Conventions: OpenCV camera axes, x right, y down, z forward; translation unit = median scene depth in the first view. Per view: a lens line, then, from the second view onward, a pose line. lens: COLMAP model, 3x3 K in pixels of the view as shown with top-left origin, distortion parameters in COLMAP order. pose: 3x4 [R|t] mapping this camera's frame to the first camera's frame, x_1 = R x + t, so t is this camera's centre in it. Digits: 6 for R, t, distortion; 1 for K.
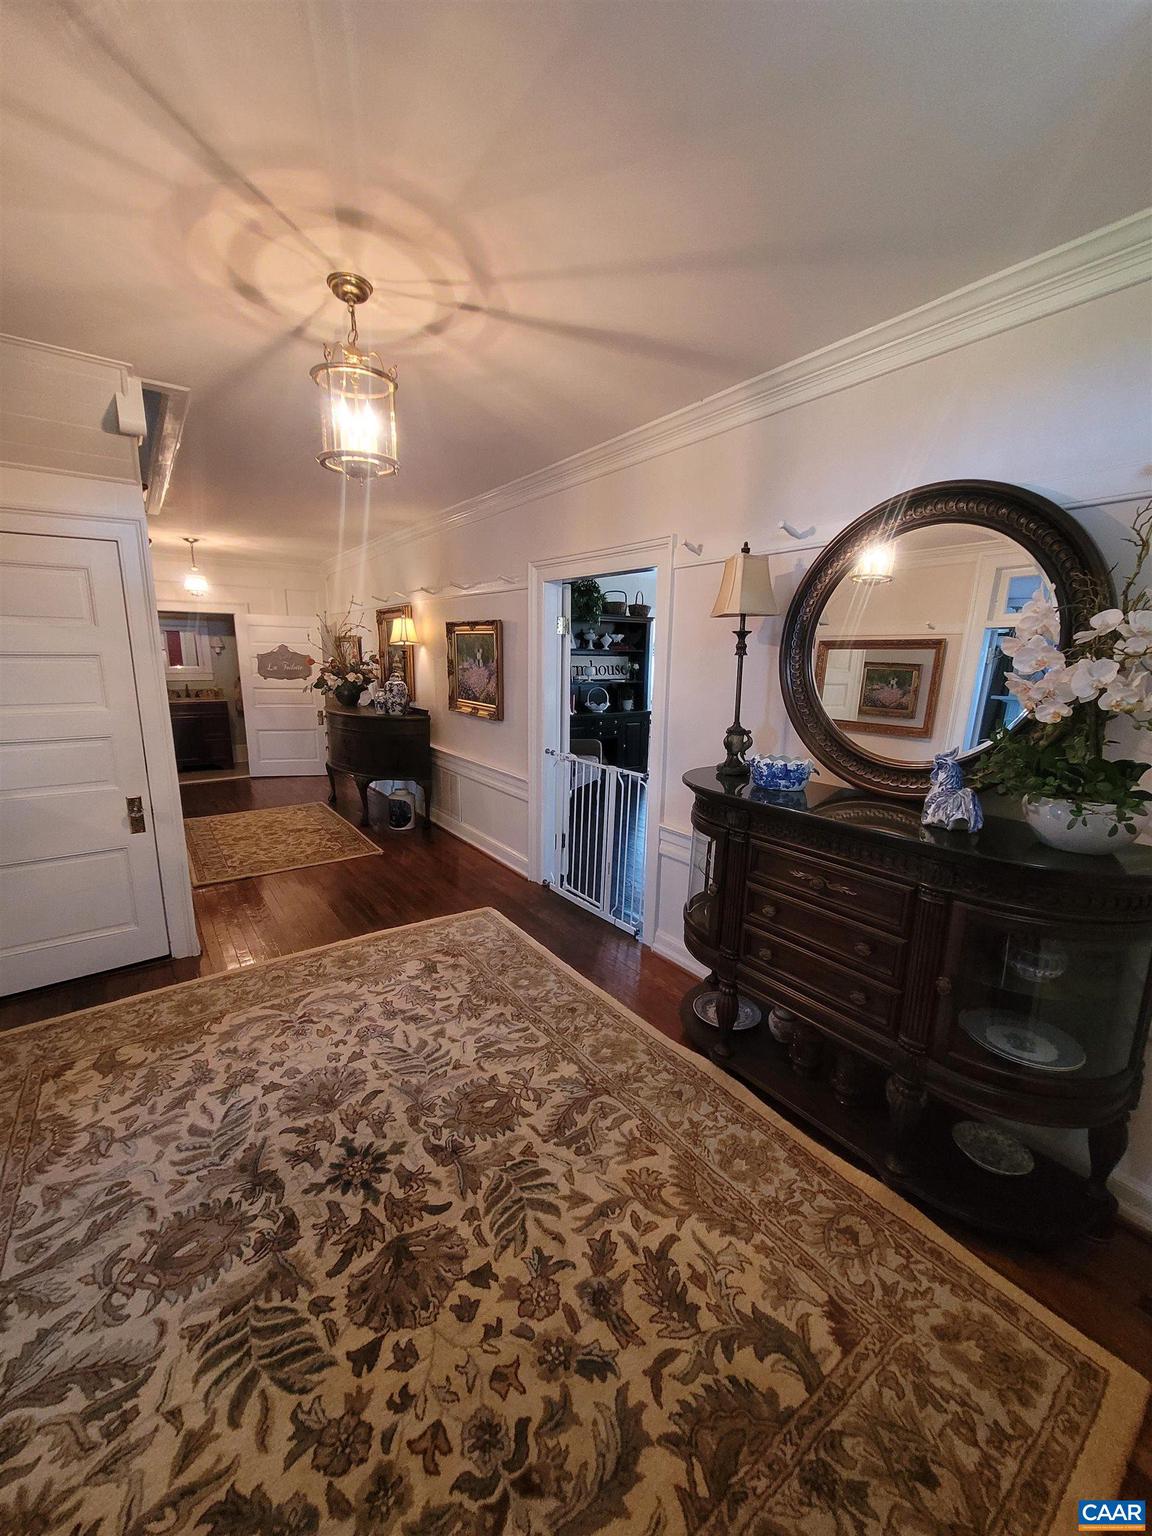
lens RADIAL K [[614.1, 0, 570.8], [0, 614.1, 773.8], [0, 0, 1]] dist [0.000771, -0.000076]
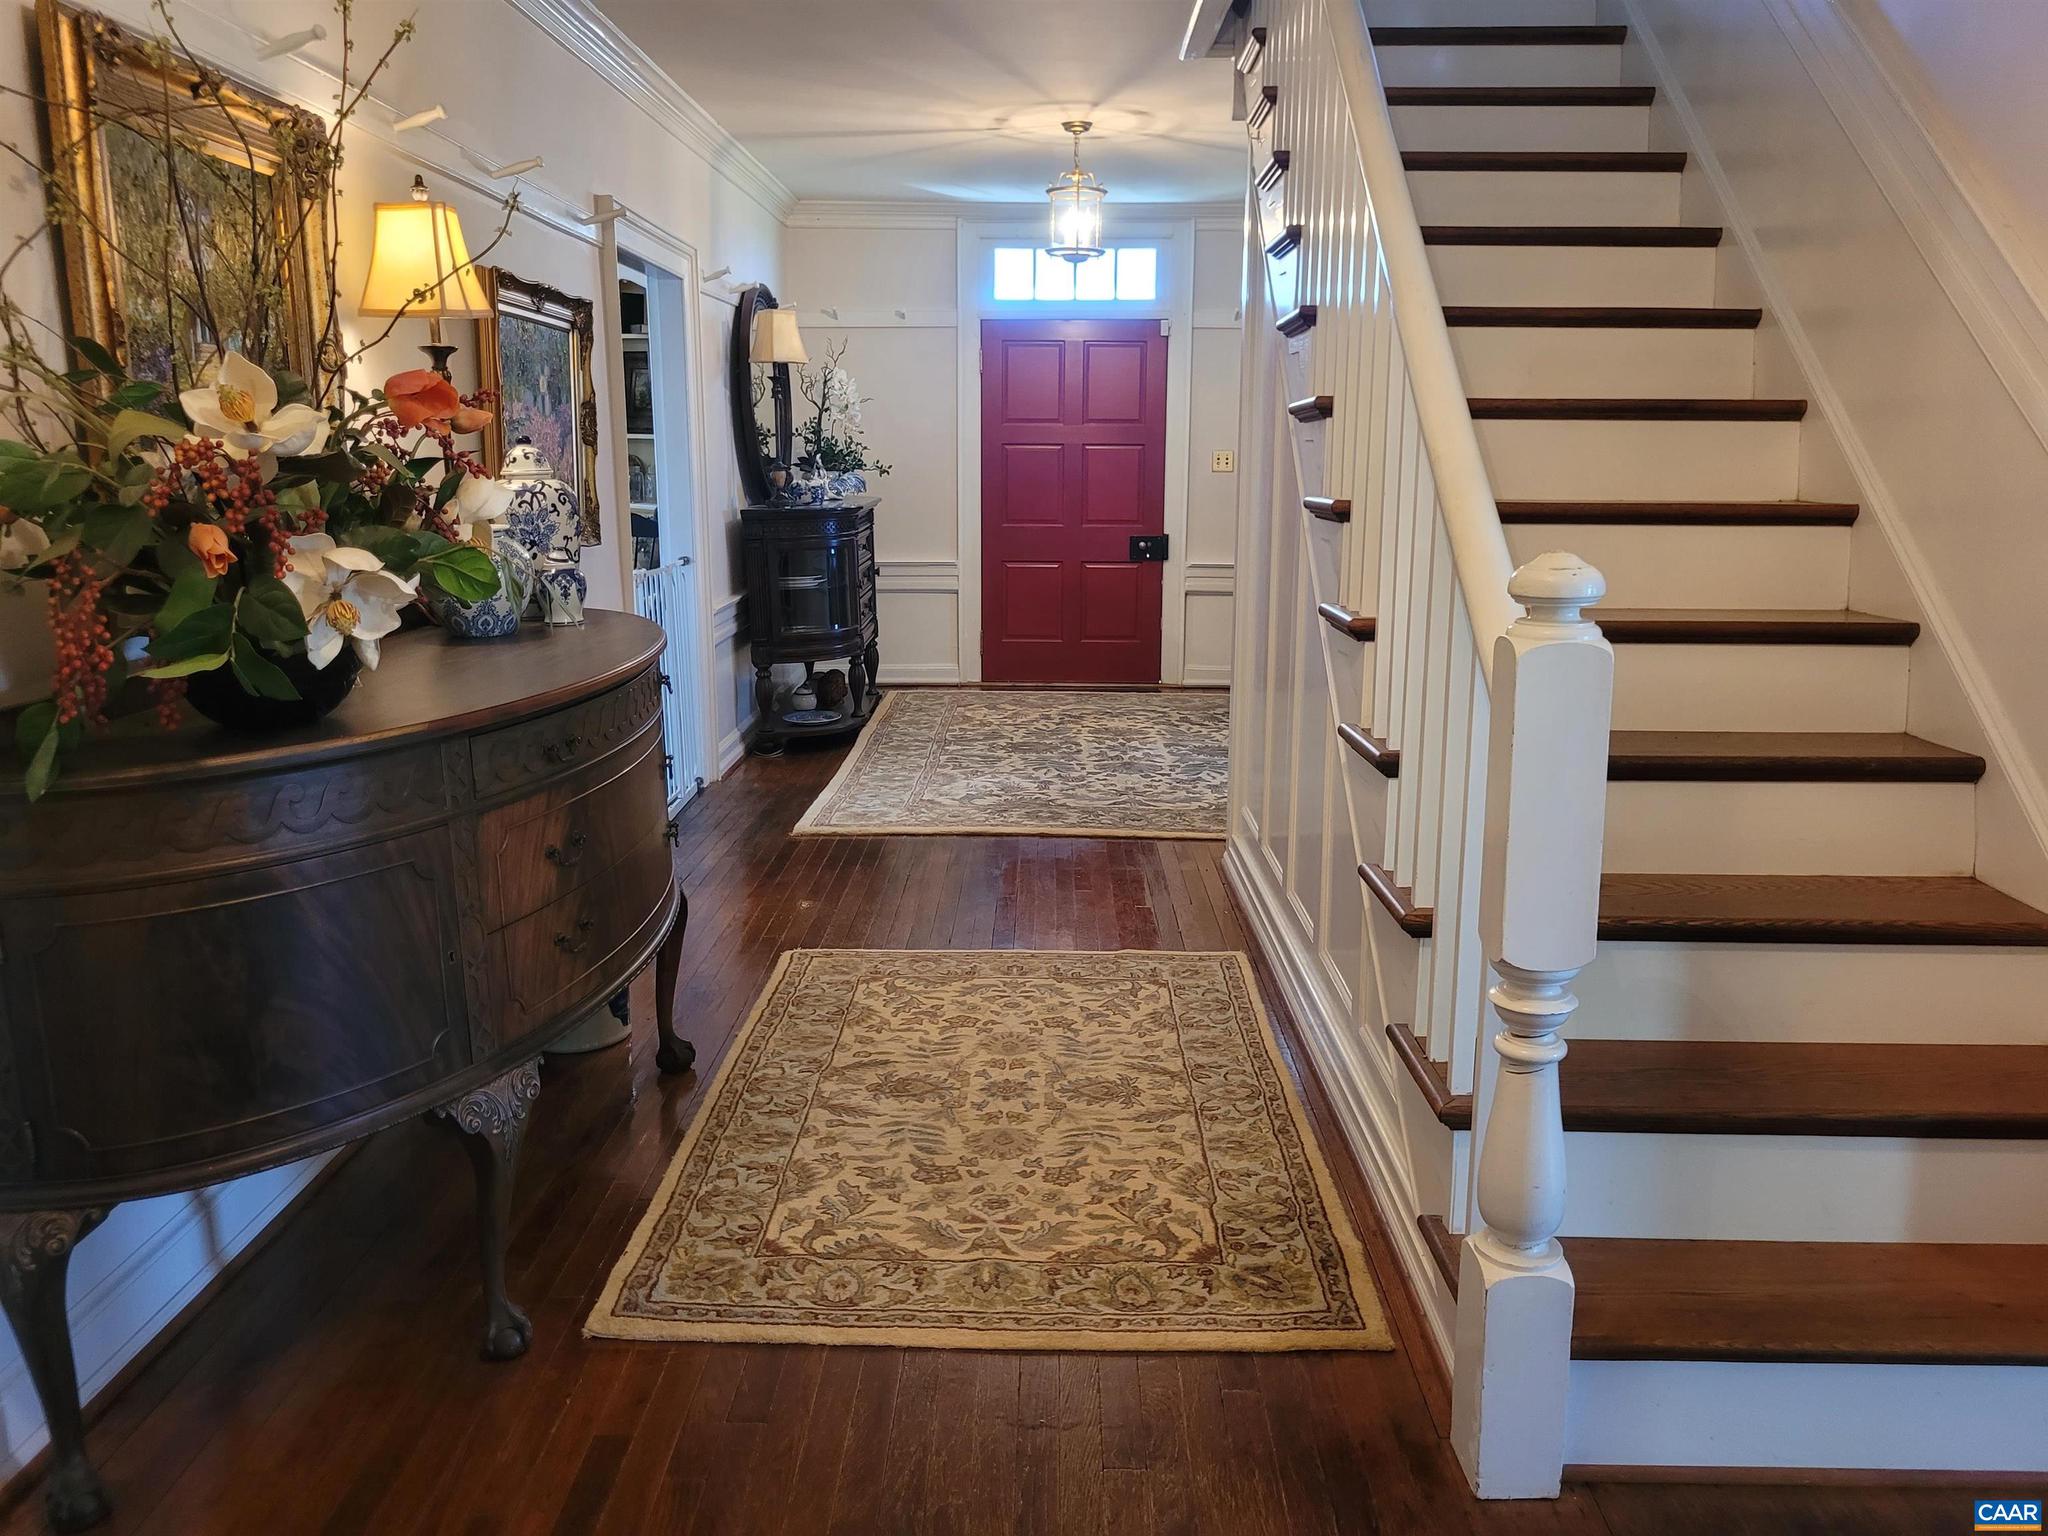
lens RADIAL K [[1555.7, 0, 1032.7], [0, 1555.7, 776.1], [0, 0, 1]] dist [0.030754, -0.024560]
pose [[-0.806434, -0.148341, 0.572415, -2.078045], [0.090765, 0.925498, 0.367715, -0.642217], [-0.584316, 0.348493, -0.732889, 3.481012]]
